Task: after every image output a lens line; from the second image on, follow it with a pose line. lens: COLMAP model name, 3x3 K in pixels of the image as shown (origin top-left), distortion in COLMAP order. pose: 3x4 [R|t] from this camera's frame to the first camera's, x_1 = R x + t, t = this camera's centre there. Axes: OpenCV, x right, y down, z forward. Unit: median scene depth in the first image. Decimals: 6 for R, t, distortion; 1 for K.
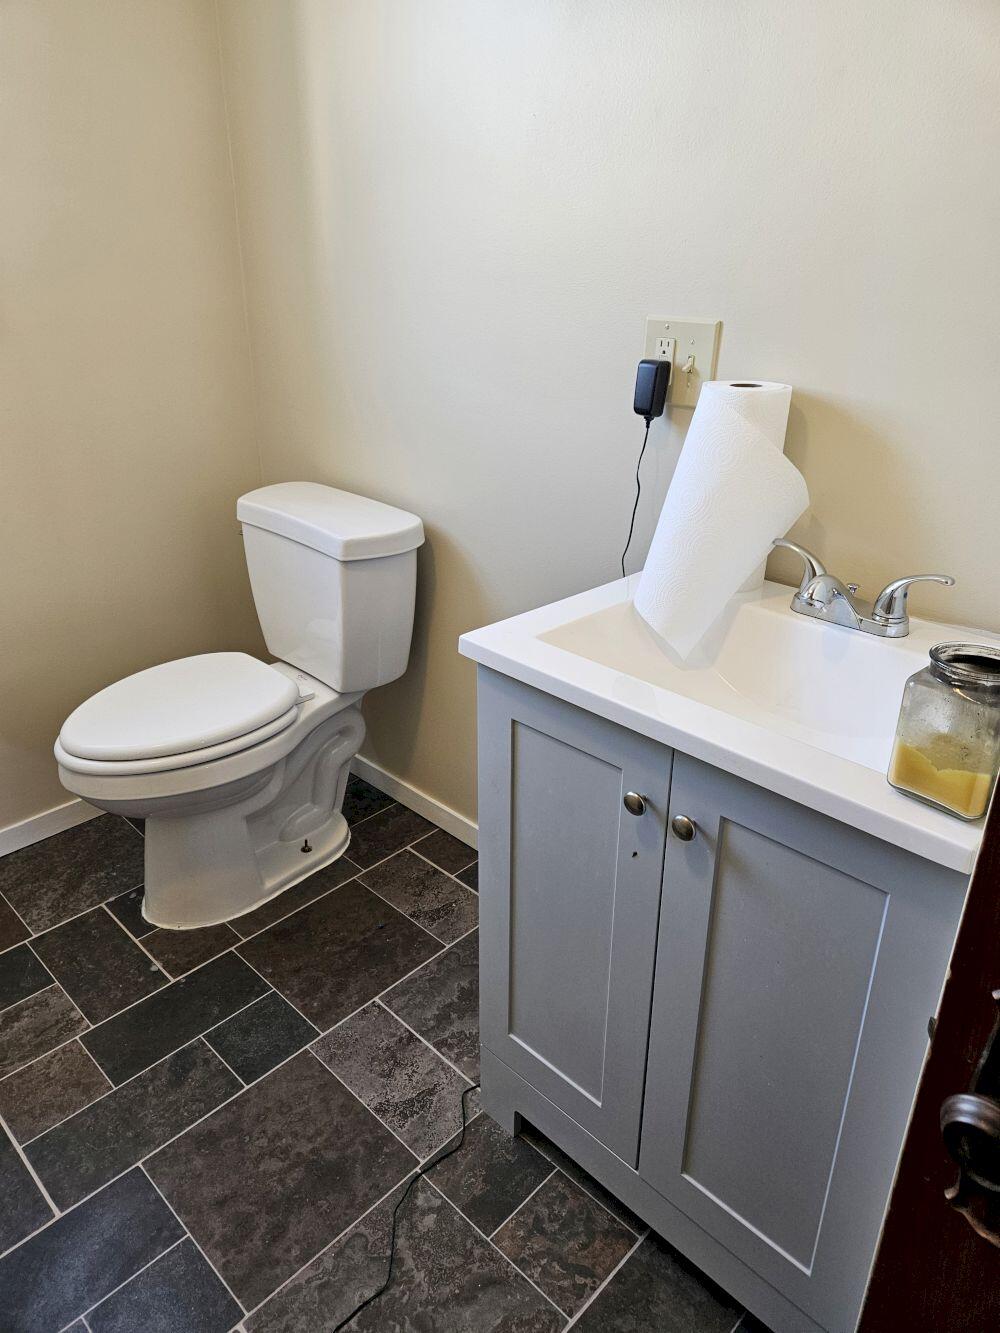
lens RADIAL K [[888.1, 0, 499.4], [0, 888.1, 664.2], [0, 0, 1]] dist [-0.001460, -0.006089]
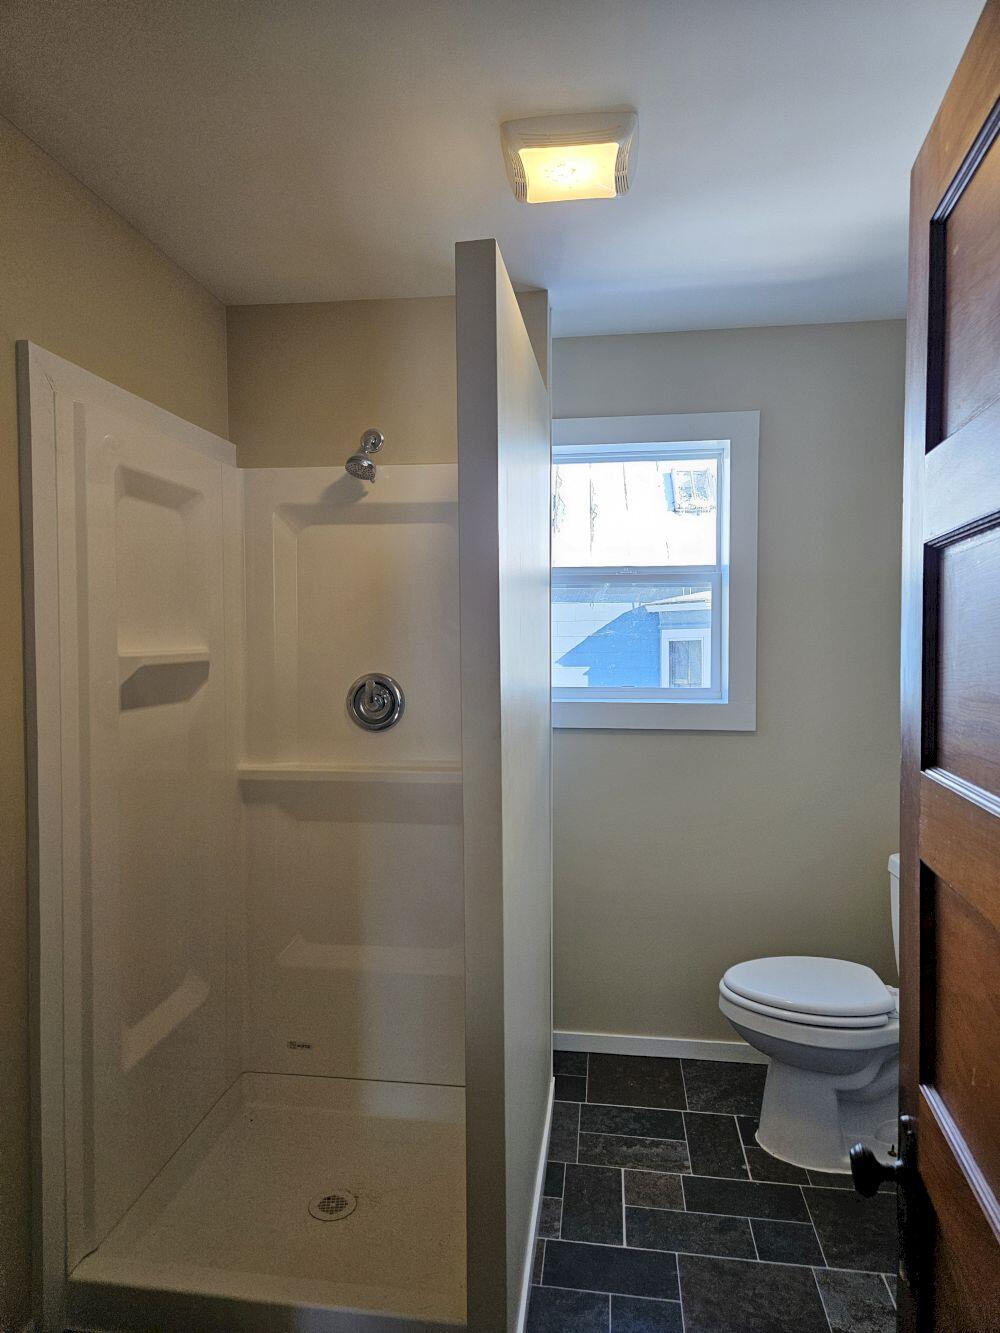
lens RADIAL K [[888.1, 0, 497.3], [0, 888.1, 665.4], [0, 0, 1]] dist [-0.001460, -0.006089]
pose [[0.594675, 0.024367, -0.803597, 0.537791], [-0.335954, 0.915621, -0.220847, 0.057984], [0.730408, 0.401304, 0.552683, -0.428713]]
